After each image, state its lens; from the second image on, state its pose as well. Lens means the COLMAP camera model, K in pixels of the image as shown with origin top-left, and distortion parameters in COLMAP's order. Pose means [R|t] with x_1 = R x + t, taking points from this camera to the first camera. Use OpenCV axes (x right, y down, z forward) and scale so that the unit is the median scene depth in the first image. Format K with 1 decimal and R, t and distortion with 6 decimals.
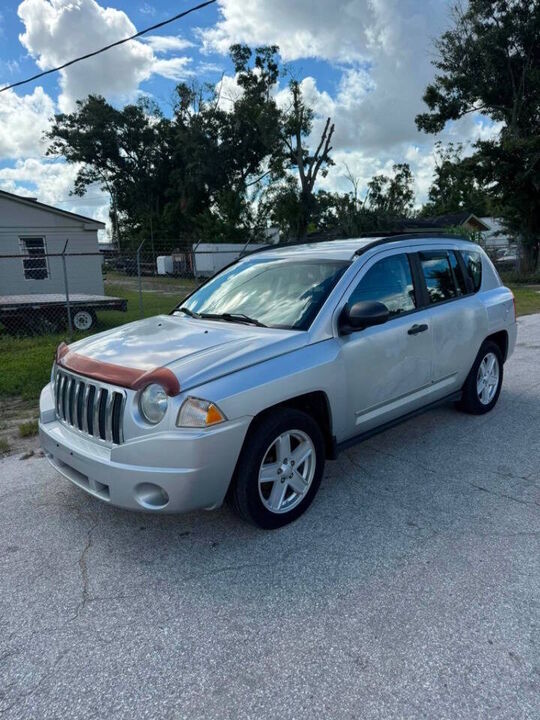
lens RADIAL K [[524.8, 0, 270.0], [0, 524.8, 360.0], [0, 0, 1]] dist [-0.006126, -0.002348]
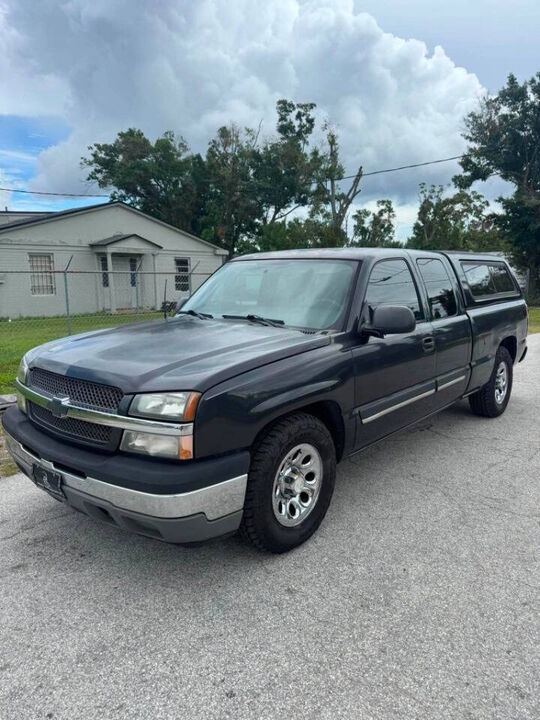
lens RADIAL K [[546.1, 0, 270.0], [0, 546.1, 360.0], [0, 0, 1]] dist [0.002426, -0.006306]
pose [[0.994249, 0.018554, 0.105478, -0.160617], [-0.013108, 0.998556, -0.052091, 0.034335], [-0.106292, 0.050409, 0.993056, -0.143148]]
